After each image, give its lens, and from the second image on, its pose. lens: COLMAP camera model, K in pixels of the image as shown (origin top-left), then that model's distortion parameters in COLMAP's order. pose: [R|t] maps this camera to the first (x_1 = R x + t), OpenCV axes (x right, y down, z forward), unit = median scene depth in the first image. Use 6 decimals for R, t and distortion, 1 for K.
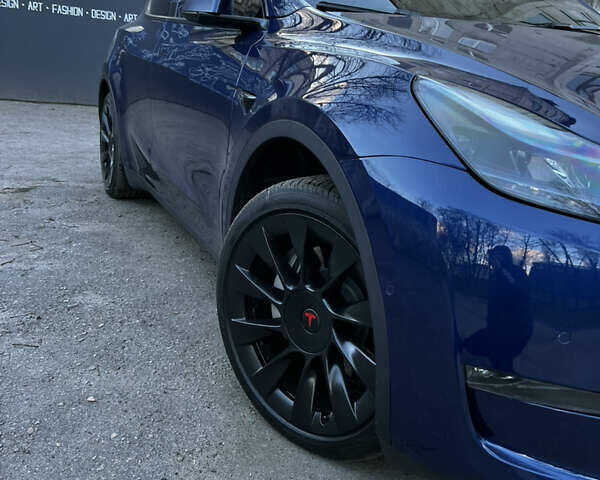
lens RADIAL K [[615.3, 0, 300.0], [0, 615.3, 240.0], [0, 0, 1]] dist [0.101438, -0.212448]
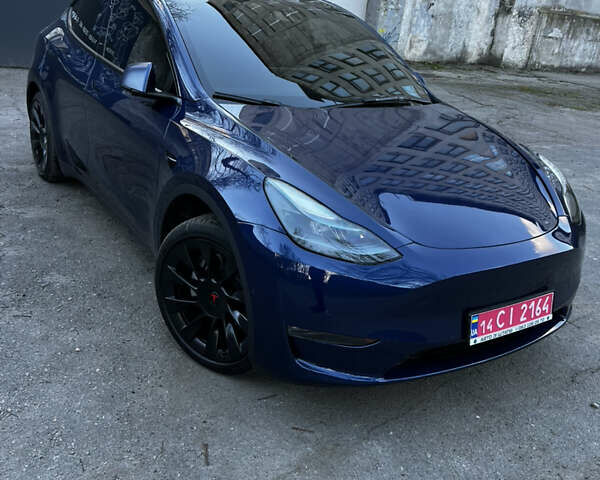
lens RADIAL K [[615.3, 0, 300.0], [0, 615.3, 240.0], [0, 0, 1]] dist [0.101438, -0.212448]
pose [[0.988700, -0.028923, 0.147092, 0.003967], [0.012799, 0.993915, 0.109405, -0.177613], [-0.149361, -0.106286, 0.983054, -0.582790]]
